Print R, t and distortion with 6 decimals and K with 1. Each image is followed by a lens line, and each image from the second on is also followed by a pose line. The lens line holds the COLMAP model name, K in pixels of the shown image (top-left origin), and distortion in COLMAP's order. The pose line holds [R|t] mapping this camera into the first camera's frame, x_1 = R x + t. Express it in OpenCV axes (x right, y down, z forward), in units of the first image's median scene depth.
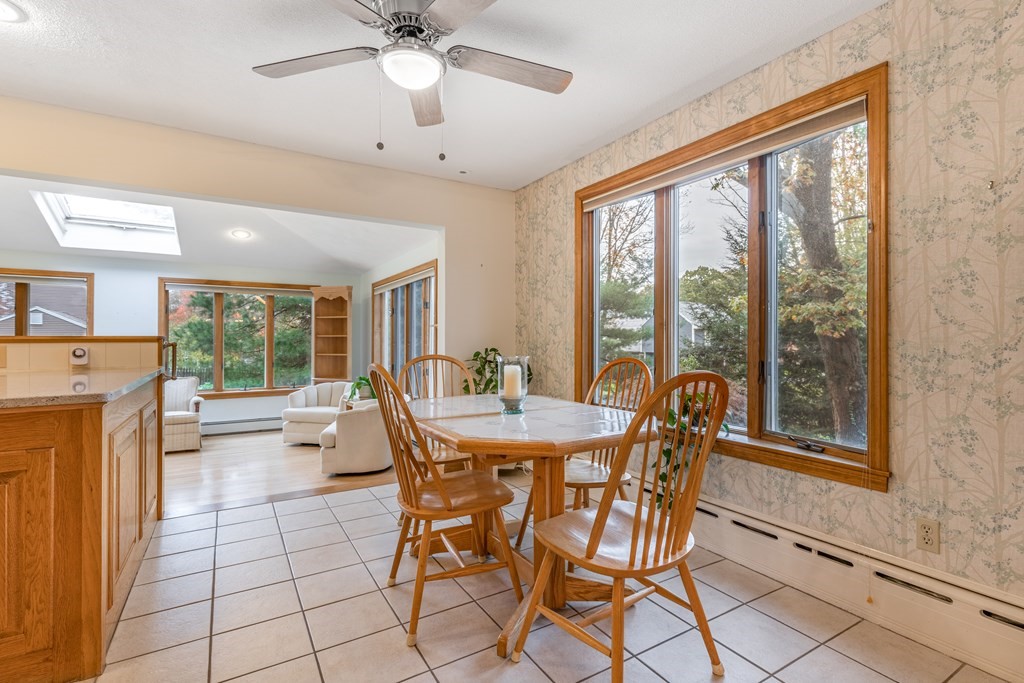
lens RADIAL K [[487.5, 0, 519.4], [0, 487.5, 331.1], [0, 0, 1]] dist [0.003223, -0.000210]
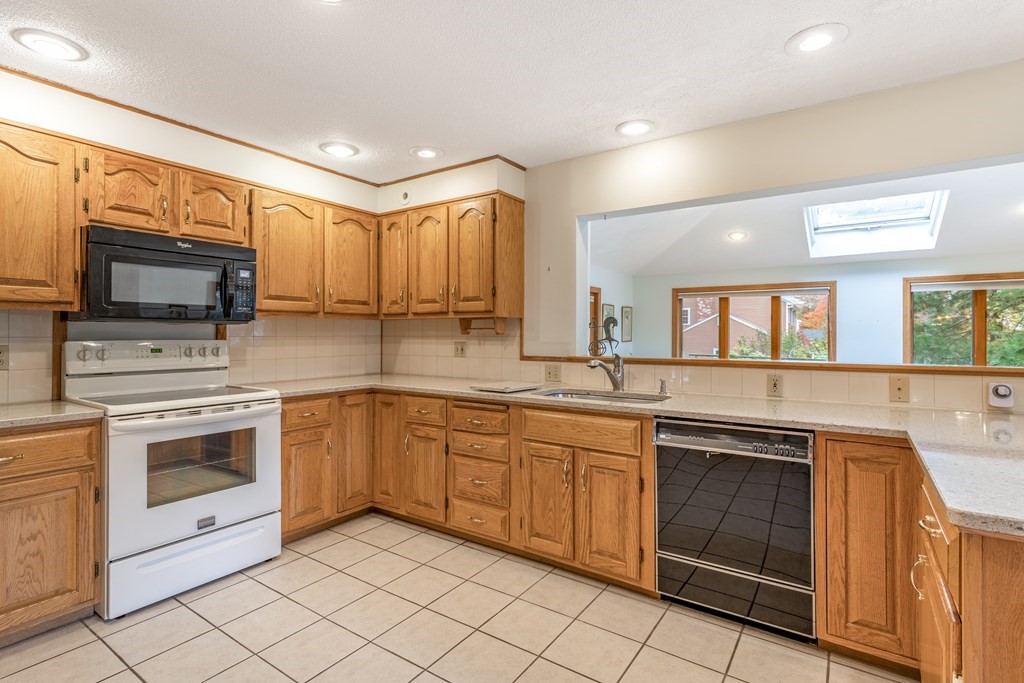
lens RADIAL K [[487.5, 0, 519.4], [0, 487.5, 331.1], [0, 0, 1]] dist [0.003223, -0.000210]
pose [[0.422446, -0.005877, -0.906369, -0.257131], [0.014278, 0.999898, 0.000171, -0.027417], [0.906275, -0.013013, 0.422487, 0.009688]]
